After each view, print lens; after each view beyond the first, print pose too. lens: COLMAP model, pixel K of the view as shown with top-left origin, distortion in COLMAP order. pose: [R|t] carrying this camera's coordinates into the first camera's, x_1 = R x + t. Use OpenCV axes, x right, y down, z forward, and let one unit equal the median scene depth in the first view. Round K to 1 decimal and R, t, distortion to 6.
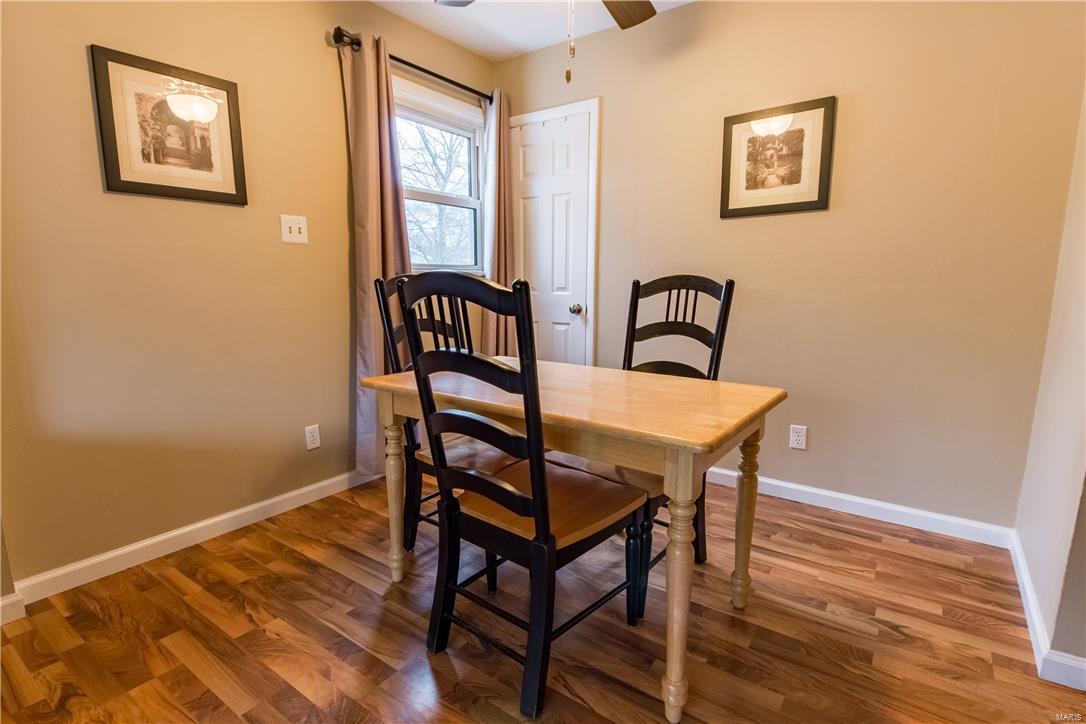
lens RADIAL K [[530.9, 0, 543.9], [0, 530.9, 372.9], [0, 0, 1]] dist [-0.001228, -0.000249]
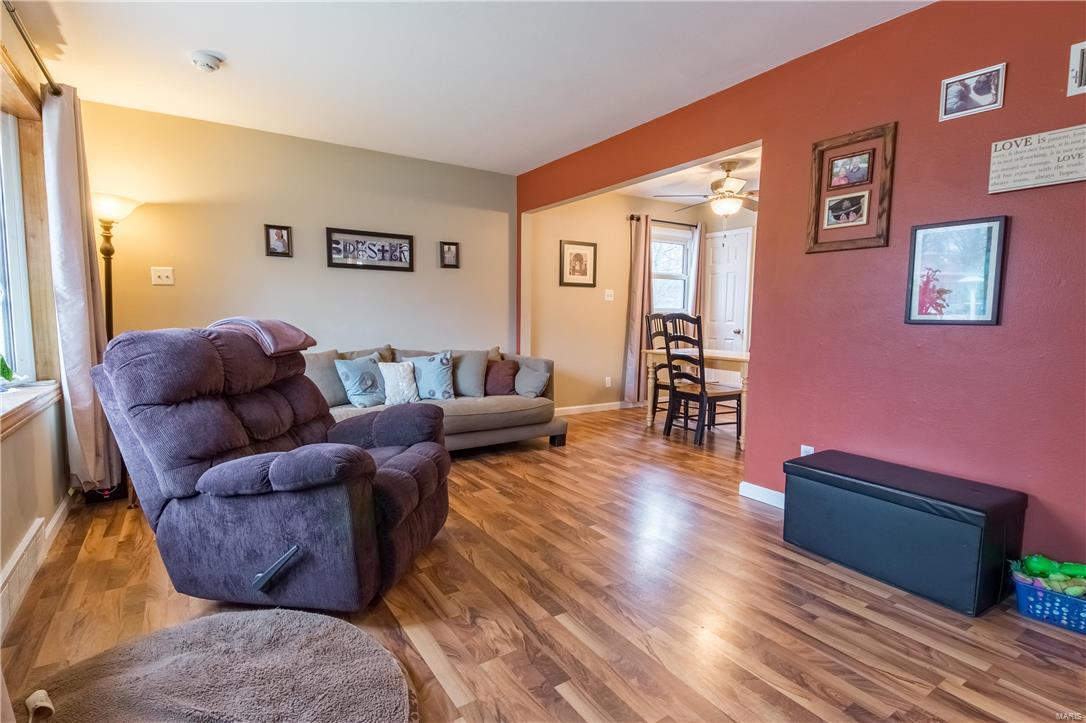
lens RADIAL K [[549.4, 0, 533.3], [0, 549.4, 365.1], [0, 0, 1]] dist [0.000639, -0.001084]
pose [[0.926463, 0.041409, -0.374101, 0.161162], [-0.070846, 0.995349, -0.065274, 0.232768], [0.369658, 0.086977, 0.925088, -1.395160]]
